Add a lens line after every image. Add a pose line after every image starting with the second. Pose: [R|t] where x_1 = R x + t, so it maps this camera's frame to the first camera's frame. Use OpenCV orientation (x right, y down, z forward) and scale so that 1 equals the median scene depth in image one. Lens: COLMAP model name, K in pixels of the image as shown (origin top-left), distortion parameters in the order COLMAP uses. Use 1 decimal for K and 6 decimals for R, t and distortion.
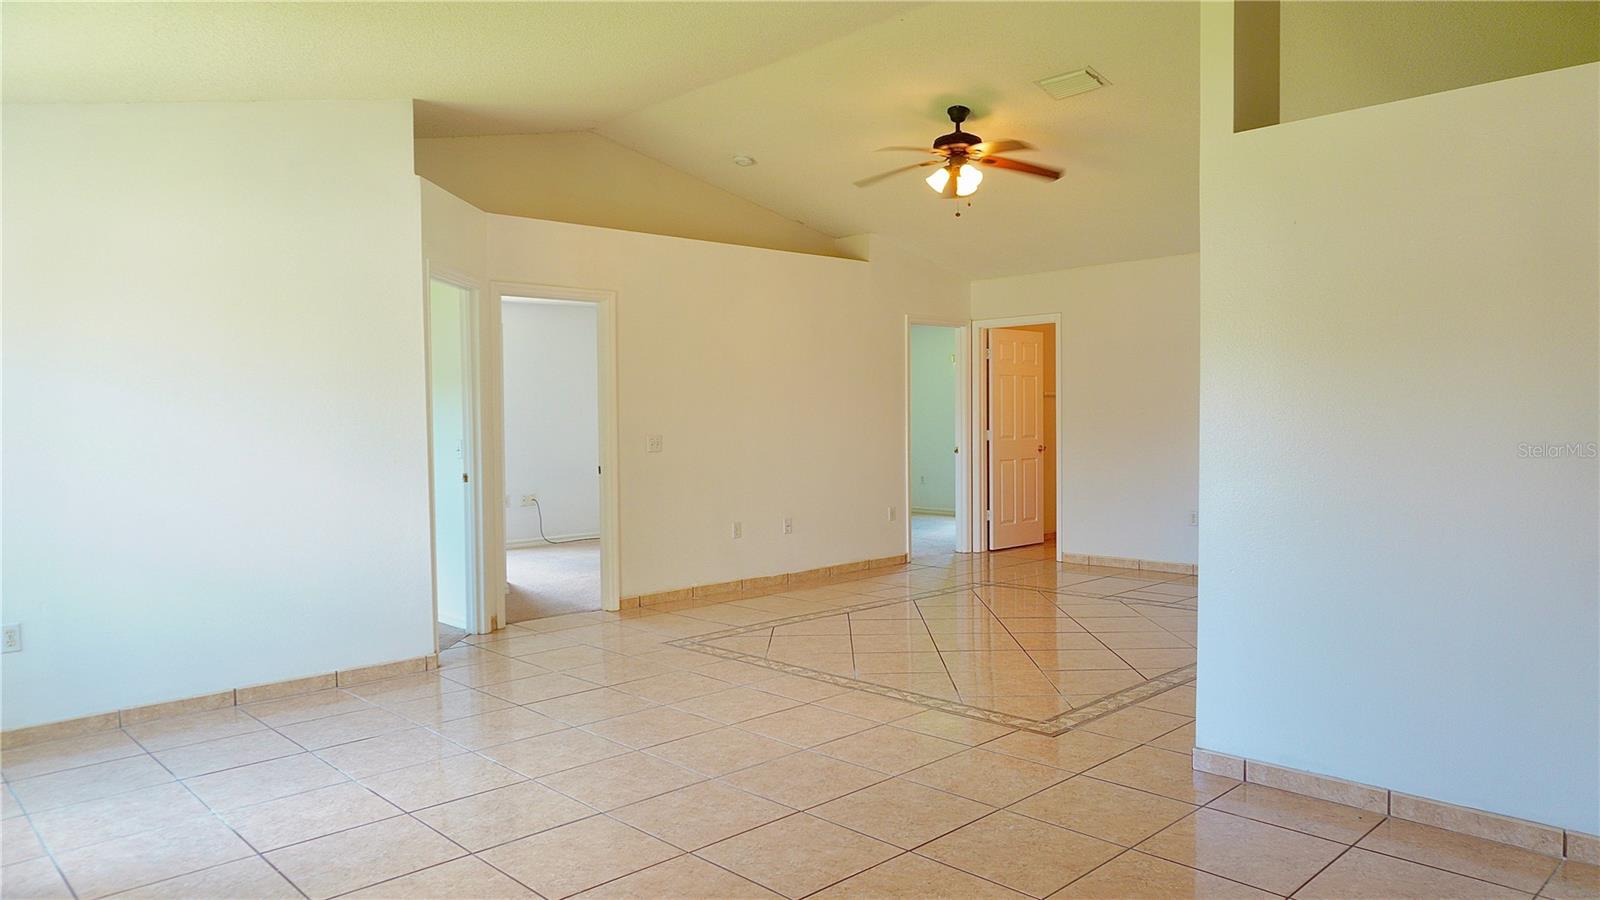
lens RADIAL K [[1079.7, 0, 803.4], [0, 1079.7, 446.9], [0, 0, 1]] dist [-0.029657, 0.017786]
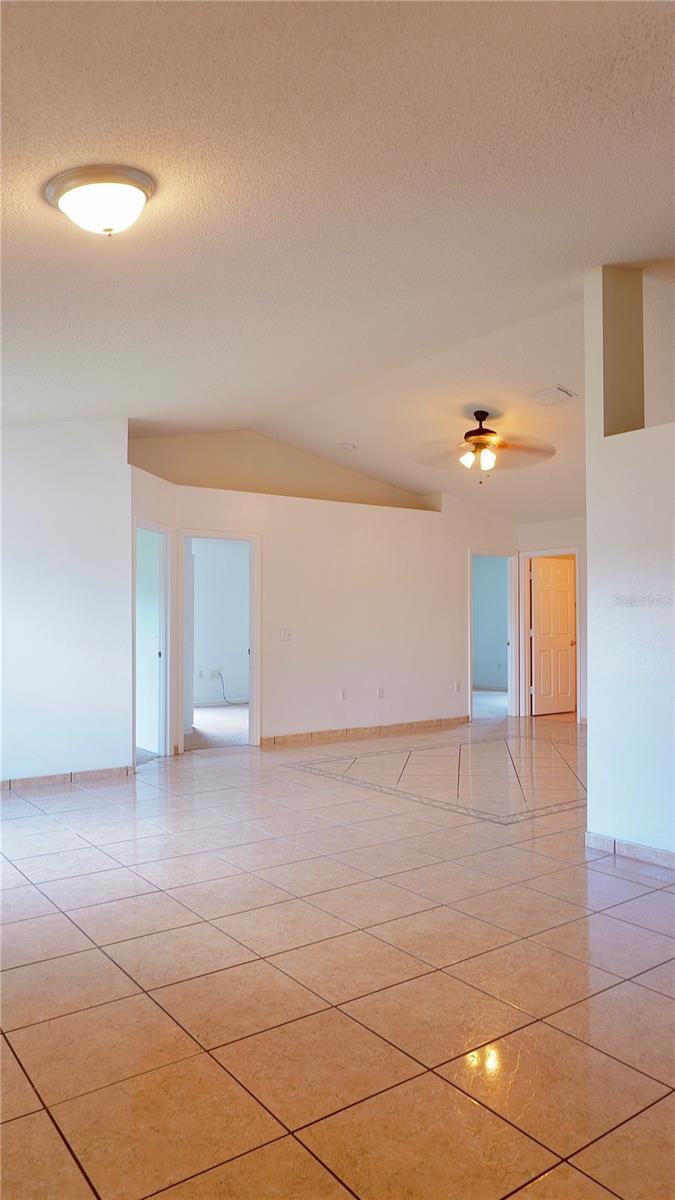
lens RADIAL K [[809.8, 0, 337.8], [0, 809.8, 603.8], [0, 0, 1]] dist [-0.029657, 0.017786]
pose [[0.990459, 0.006405, -0.137660, 0.100555], [-0.013273, 0.998709, -0.049032, 0.009325], [0.137168, 0.050392, 0.989265, -0.122676]]
